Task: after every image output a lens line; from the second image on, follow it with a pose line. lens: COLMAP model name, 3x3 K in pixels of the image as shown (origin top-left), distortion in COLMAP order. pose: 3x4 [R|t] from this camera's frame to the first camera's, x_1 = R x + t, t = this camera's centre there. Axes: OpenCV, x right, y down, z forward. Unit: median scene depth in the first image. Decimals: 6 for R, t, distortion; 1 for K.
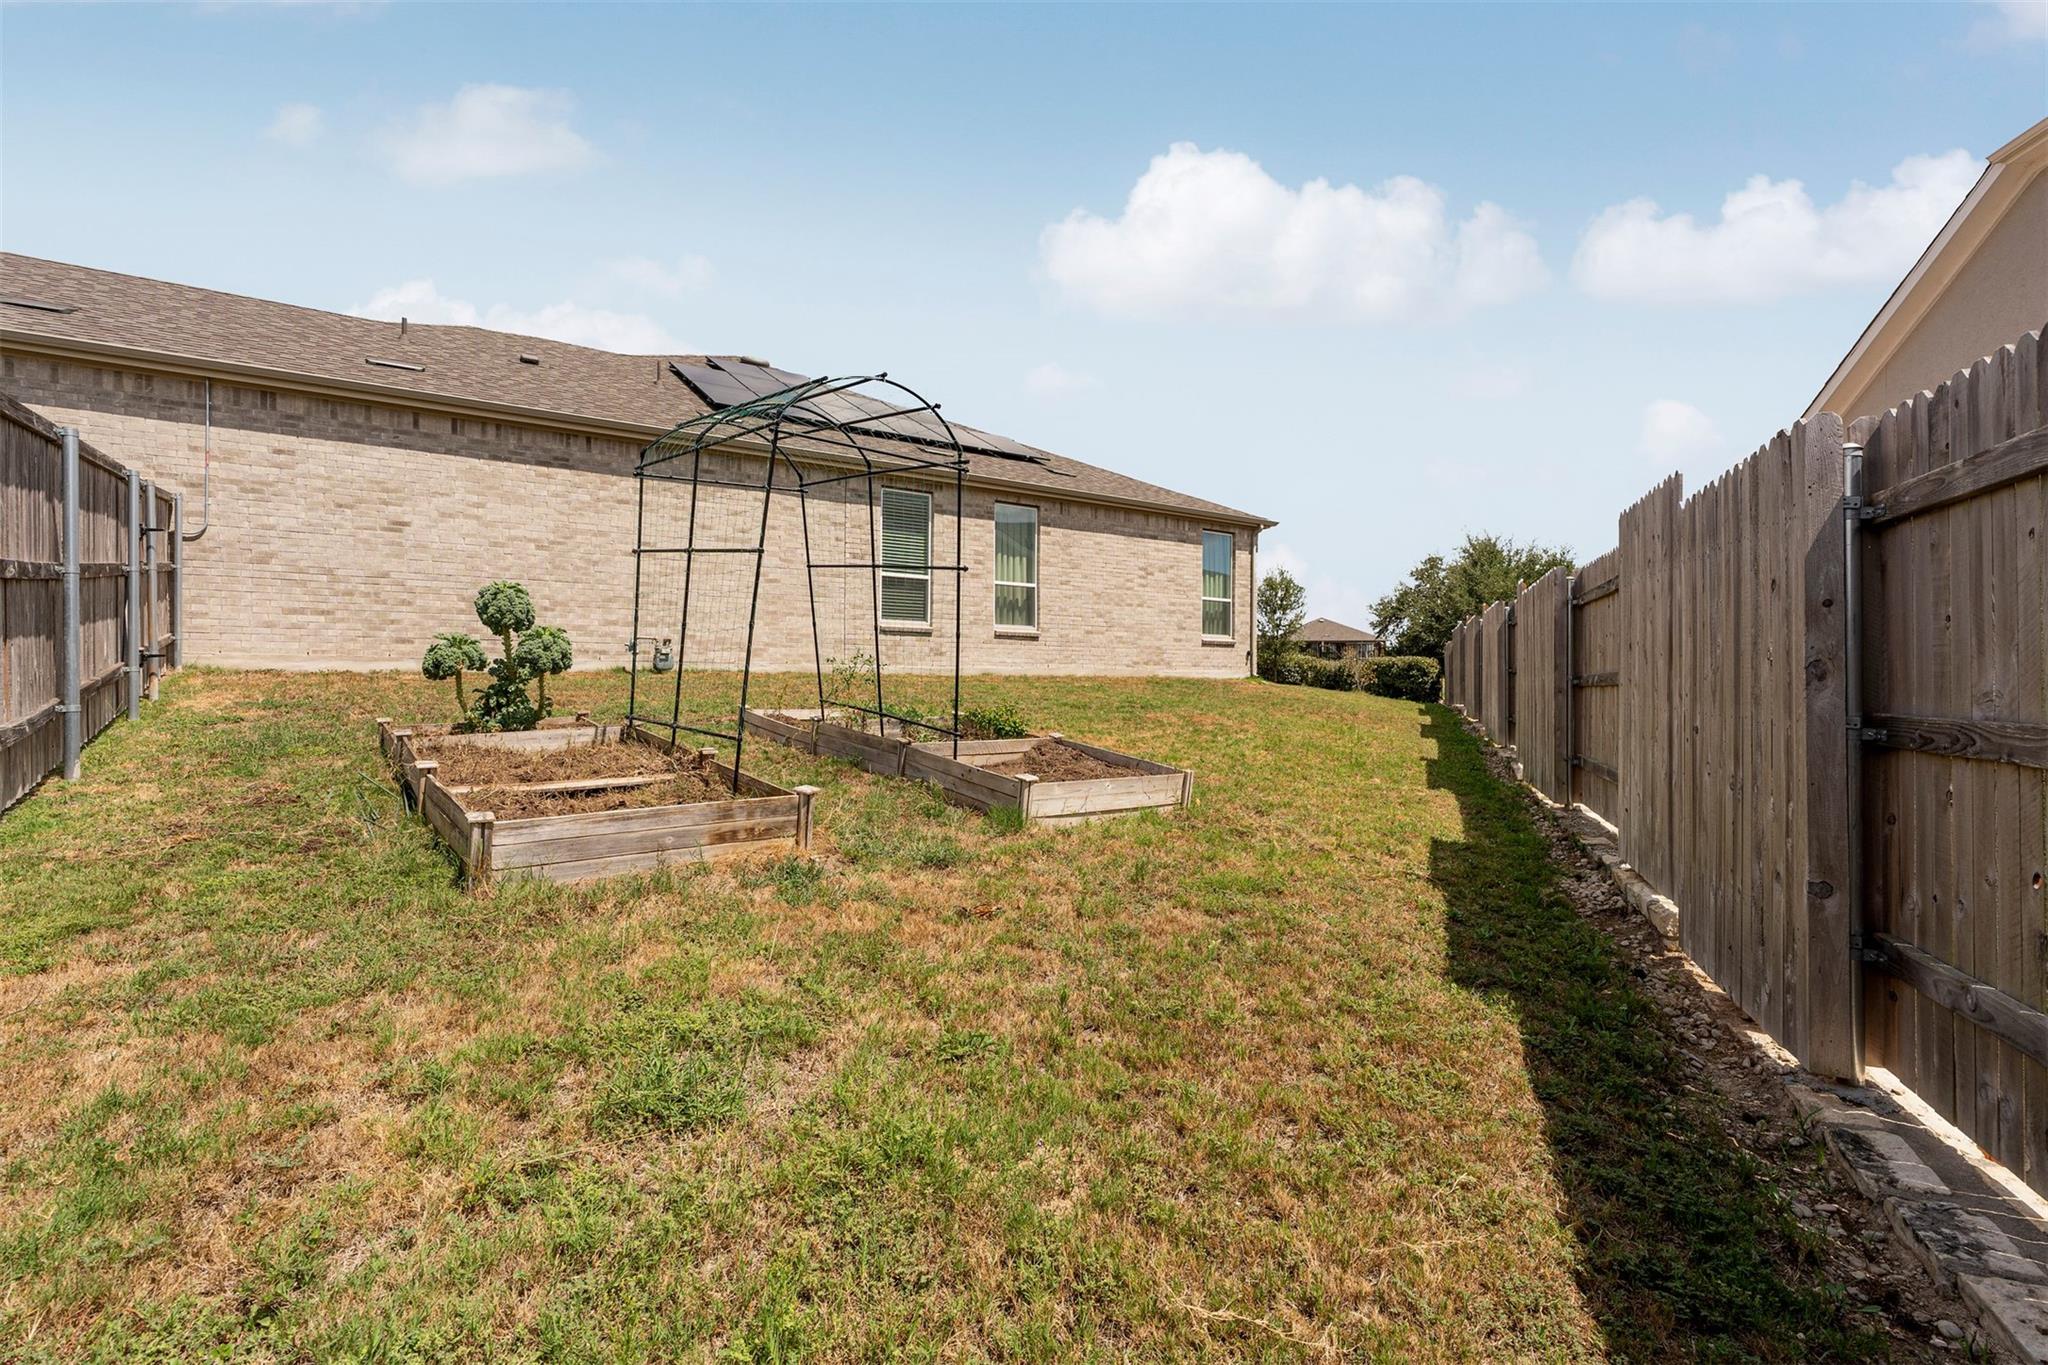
lens RADIAL K [[919.0, 0, 1027.0], [0, 919.0, 680.1], [0, 0, 1]] dist [-0.000059, 0.000066]
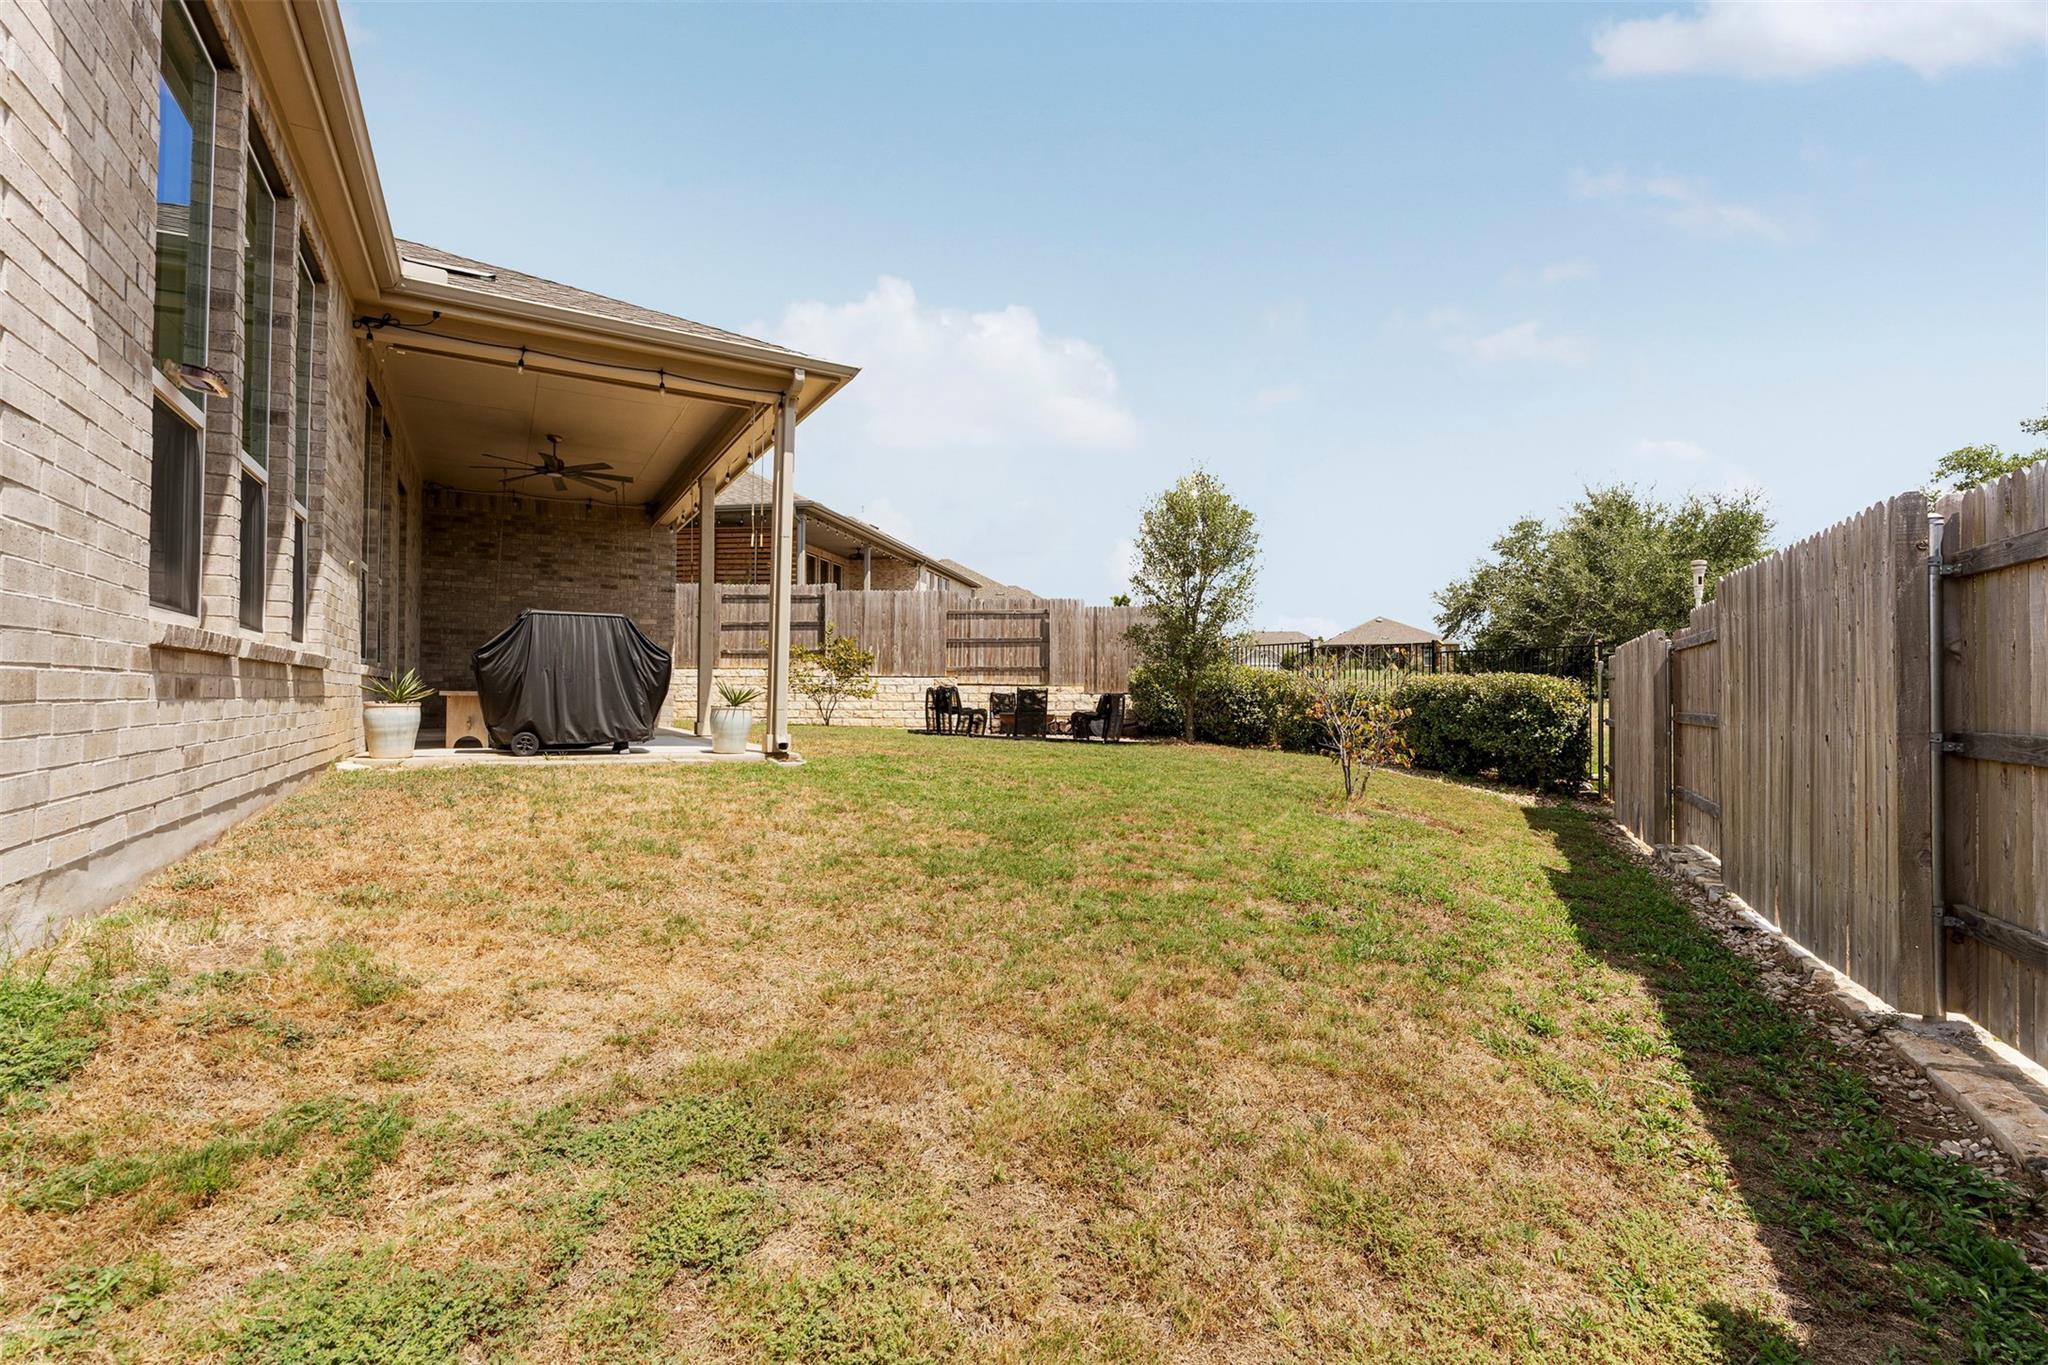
lens RADIAL K [[919.0, 0, 1027.0], [0, 919.0, 680.1], [0, 0, 1]] dist [-0.000059, 0.000066]
pose [[0.997613, -0.000706, -0.069053, 0.119530], [0.000280, 0.999981, -0.006177, -0.010644], [0.069056, 0.006143, 0.997594, 0.298897]]
